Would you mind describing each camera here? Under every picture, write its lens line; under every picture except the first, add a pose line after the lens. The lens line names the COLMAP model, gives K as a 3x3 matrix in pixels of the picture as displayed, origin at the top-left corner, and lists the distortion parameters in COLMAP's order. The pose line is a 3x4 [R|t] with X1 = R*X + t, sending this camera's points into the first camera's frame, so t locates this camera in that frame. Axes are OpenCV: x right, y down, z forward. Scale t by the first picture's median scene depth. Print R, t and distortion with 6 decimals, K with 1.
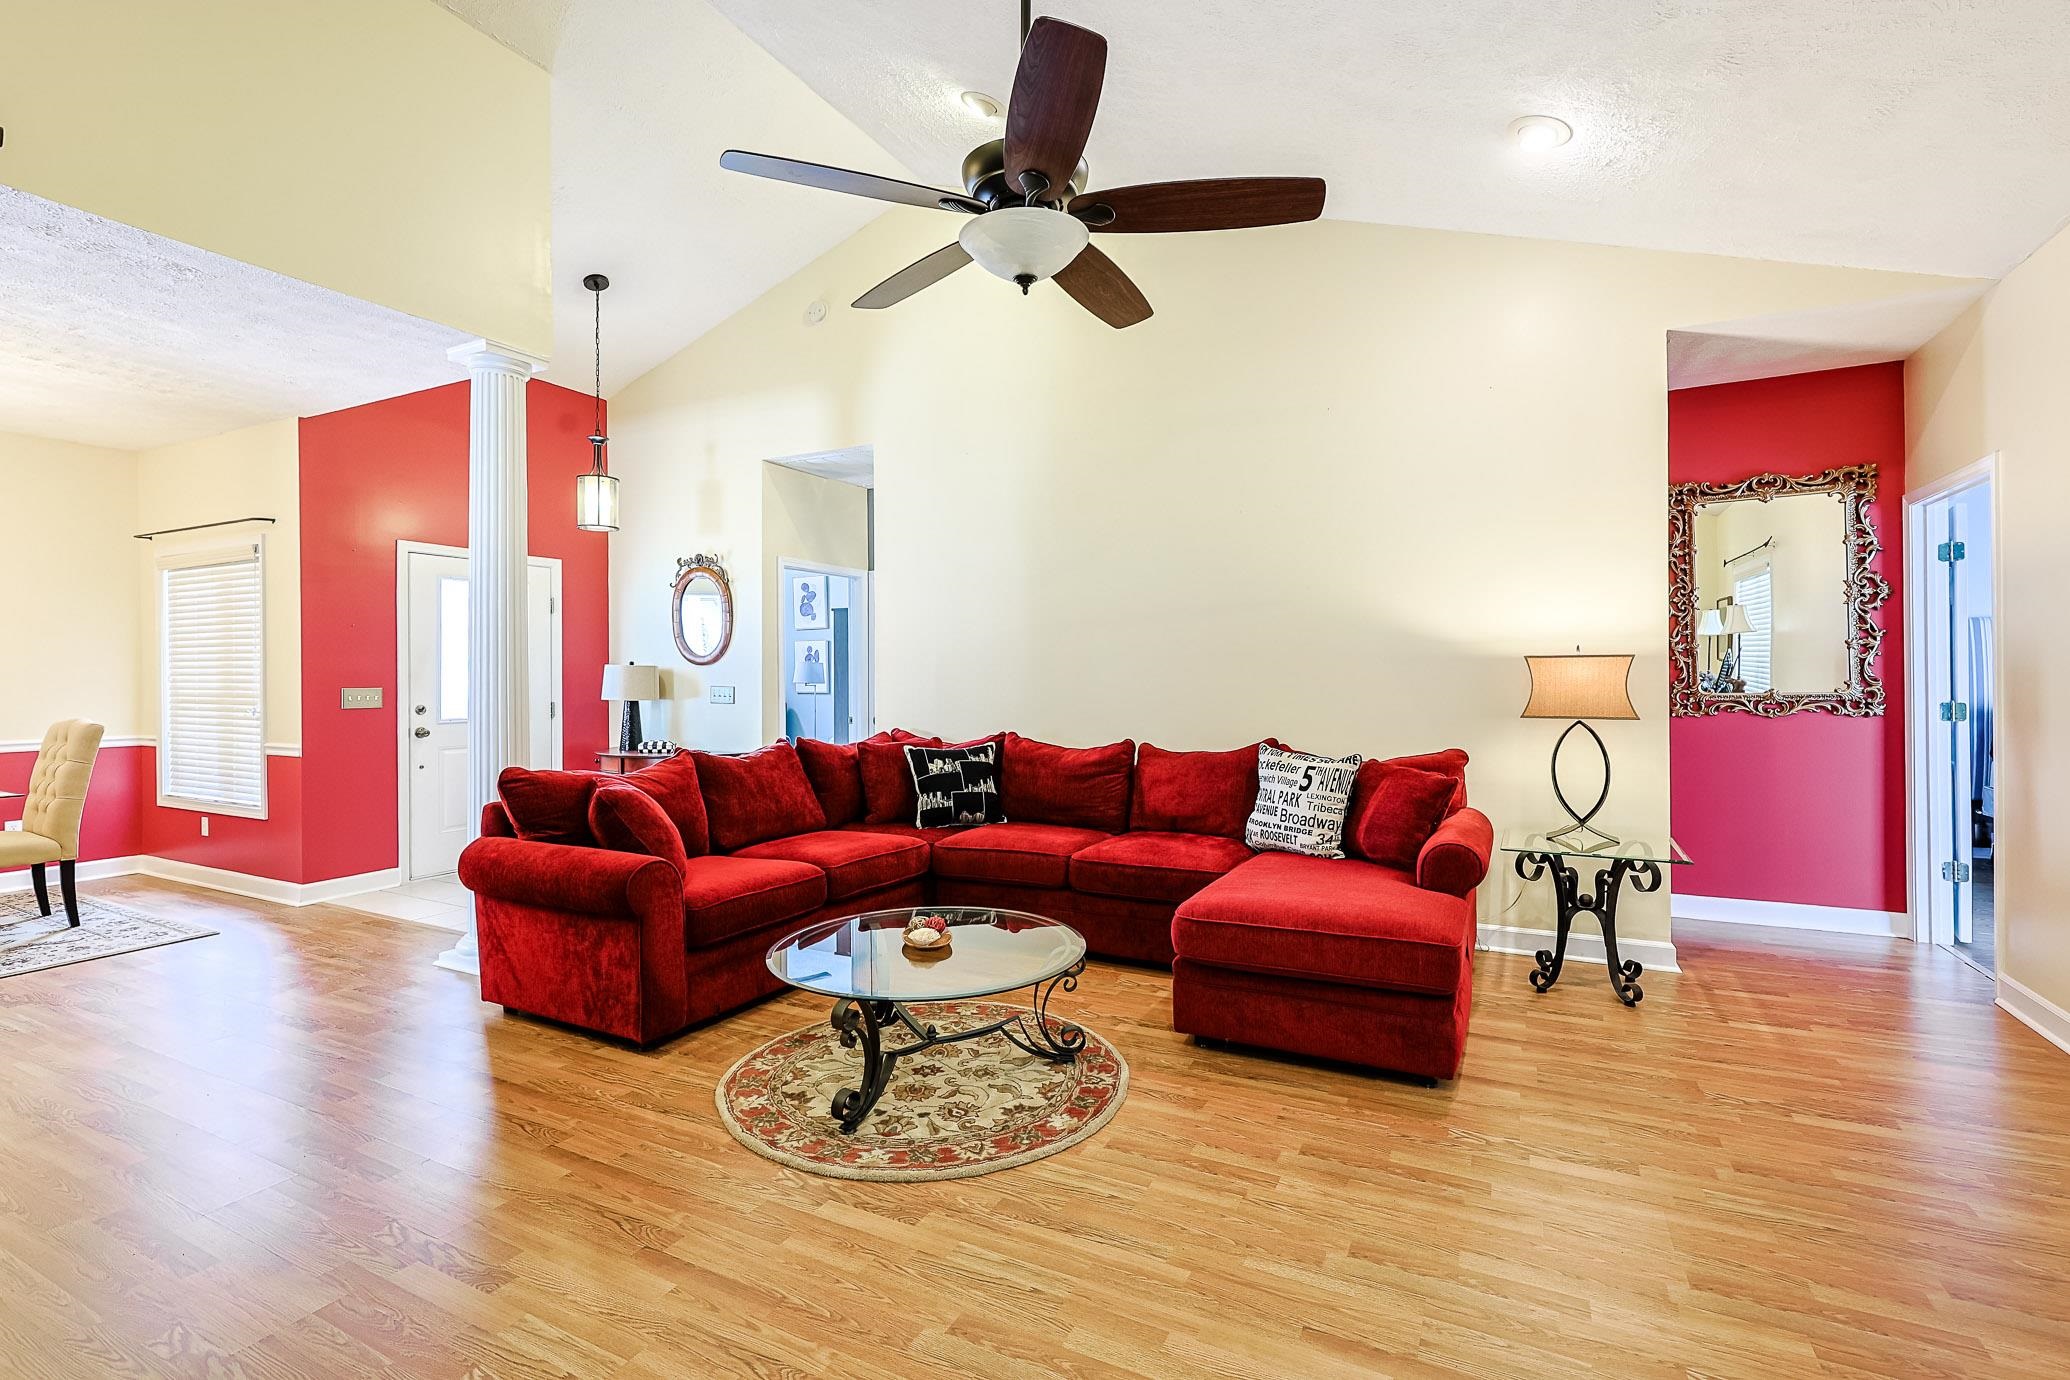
lens RADIAL K [[903.5, 0, 1037.0], [0, 903.5, 682.0], [0, 0, 1]] dist [0.000856, 0.000206]
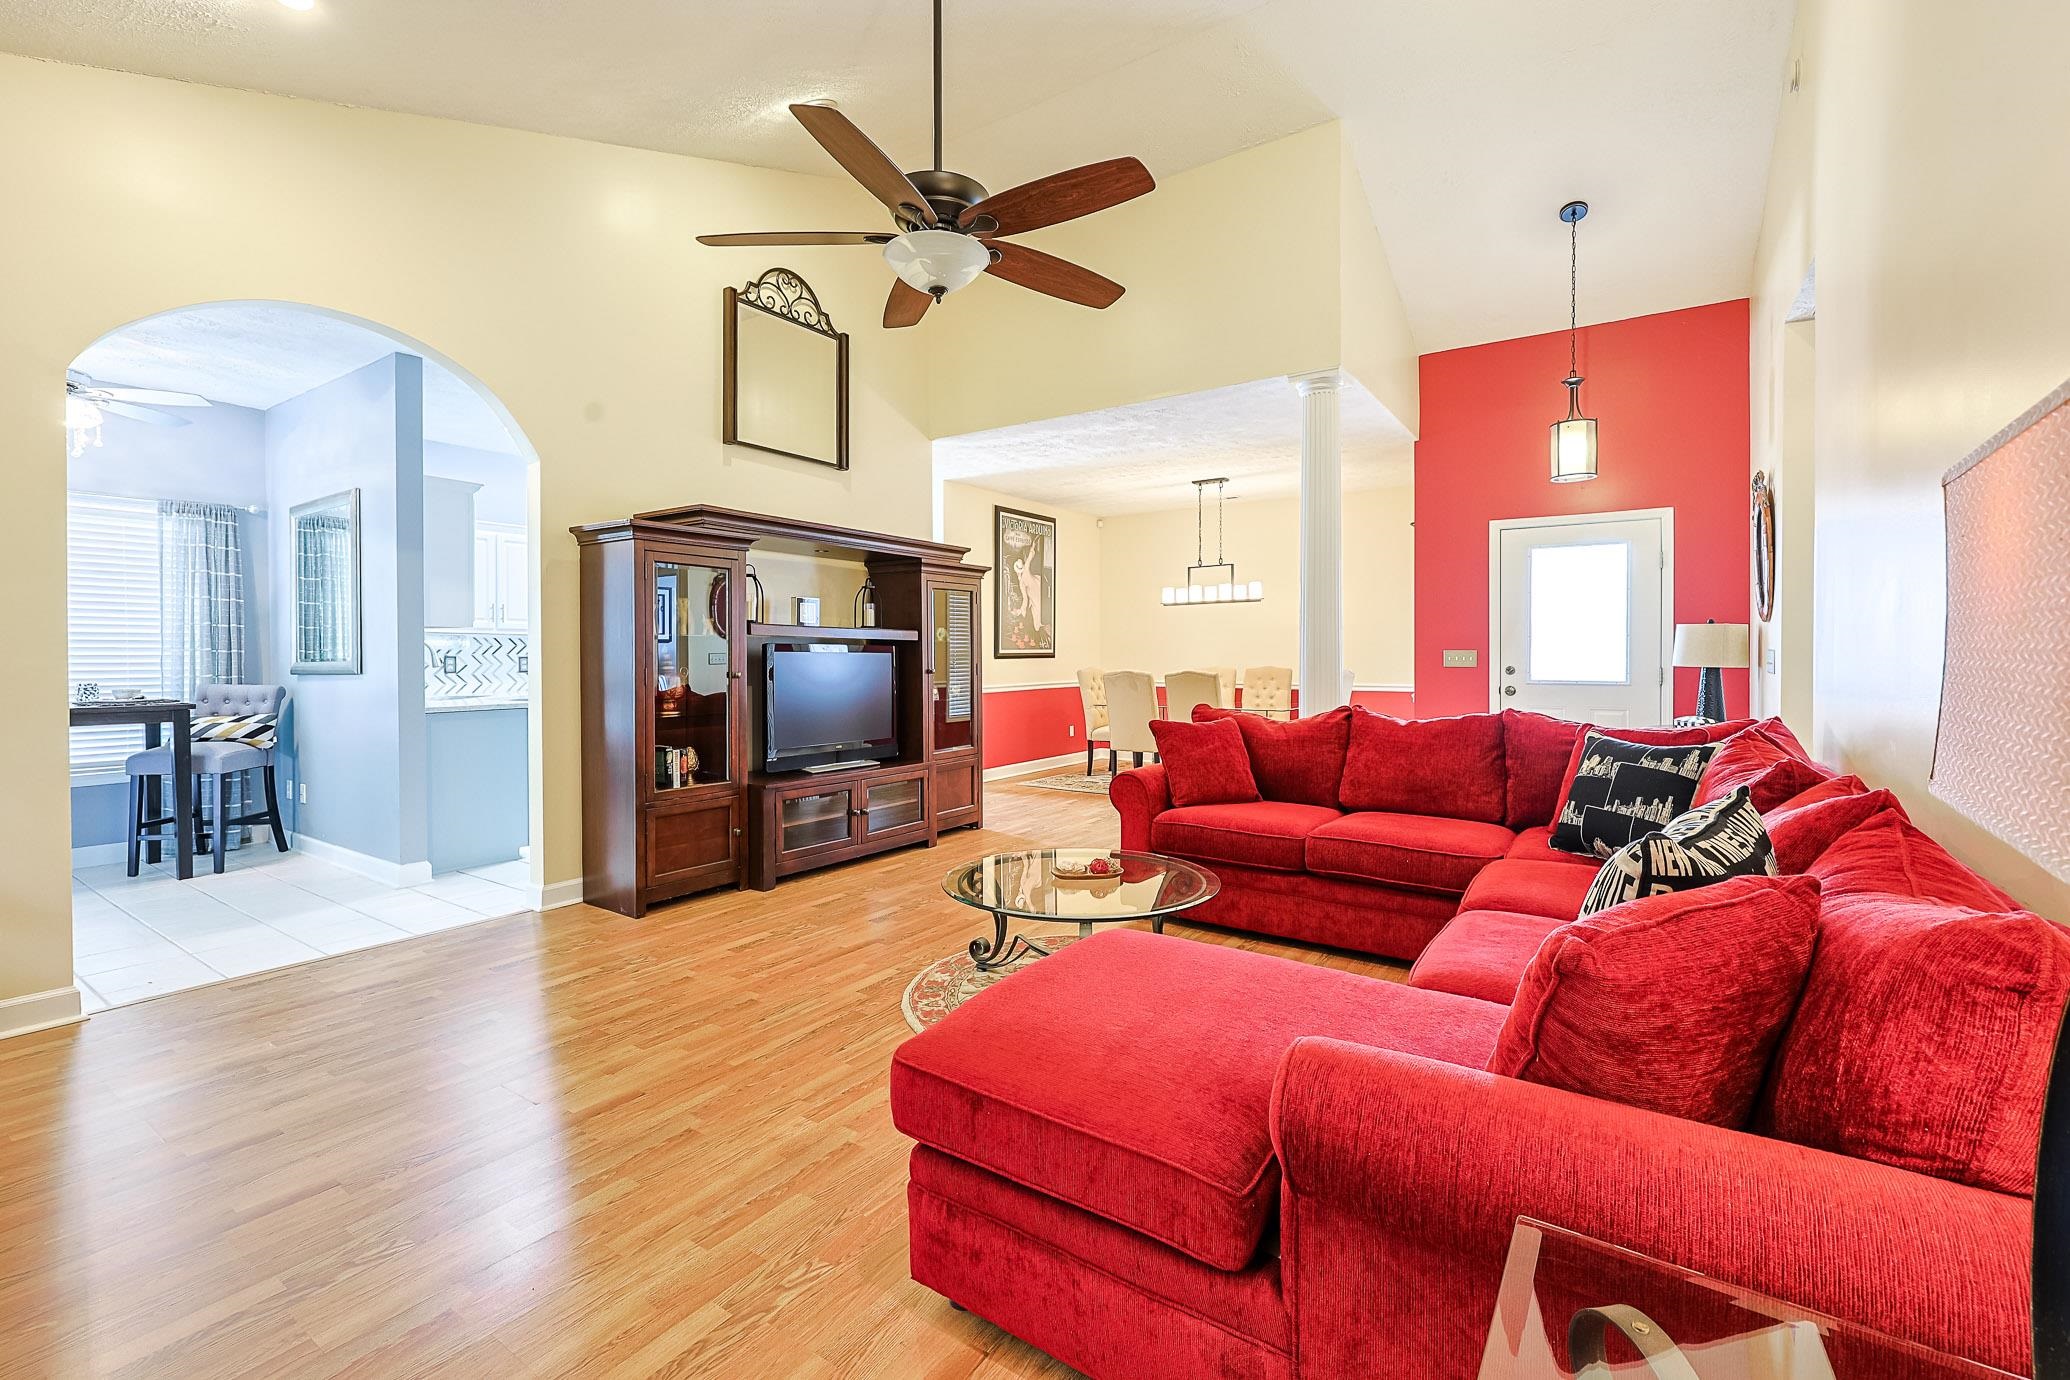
lens RADIAL K [[903.5, 0, 1038.3], [0, 903.5, 662.2], [0, 0, 1]] dist [0.000856, 0.000206]
pose [[-0.122695, 0.012540, -0.992365, 1.236338], [0.002943, 0.999920, 0.012271, 0.013277], [0.992440, -0.001415, -0.122723, 1.361330]]
